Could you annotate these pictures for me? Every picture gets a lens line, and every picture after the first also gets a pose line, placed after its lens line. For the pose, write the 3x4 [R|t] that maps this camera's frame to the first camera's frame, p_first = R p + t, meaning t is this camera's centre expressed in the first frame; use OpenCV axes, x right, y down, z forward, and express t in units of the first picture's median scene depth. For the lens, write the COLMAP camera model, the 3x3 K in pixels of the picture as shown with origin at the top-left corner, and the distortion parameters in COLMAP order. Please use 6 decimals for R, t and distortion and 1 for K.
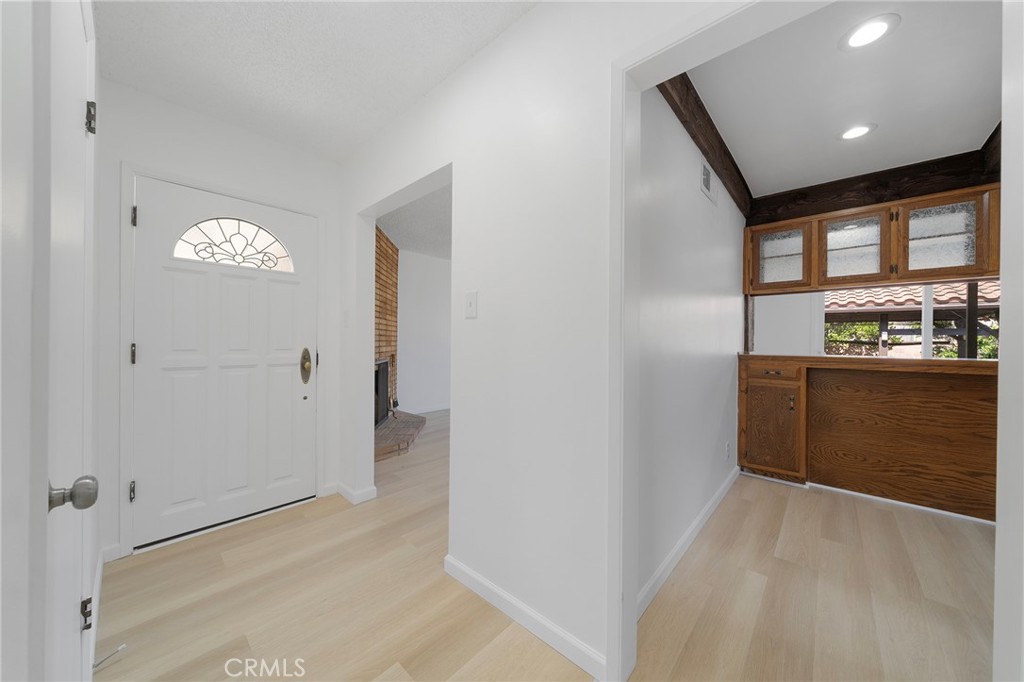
lens RADIAL K [[356.7, 0, 512.0], [0, 356.7, 341.0], [0, 0, 1]] dist [-0.000493, 0.000090]
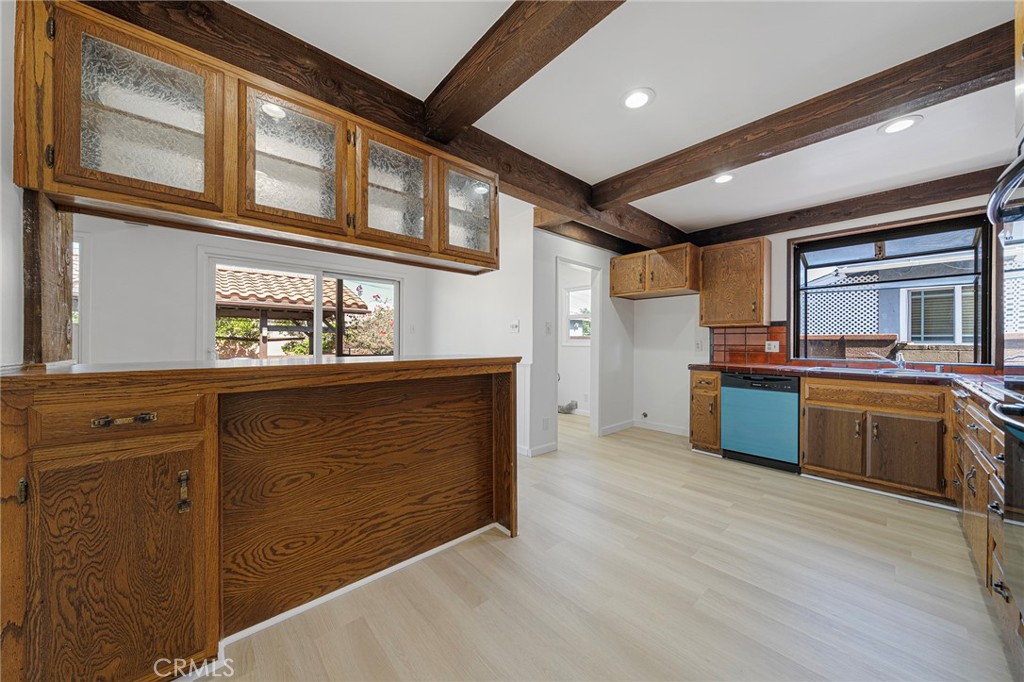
lens RADIAL K [[343.7, 0, 498.6], [0, 343.7, 341.9], [0, 0, 1]] dist [-0.005127, 0.000033]
pose [[0.122963, -0.009880, 0.992362, 0.444454], [-0.002262, 0.999945, 0.010236, 0.006087], [-0.992409, -0.003504, 0.122934, 0.595295]]
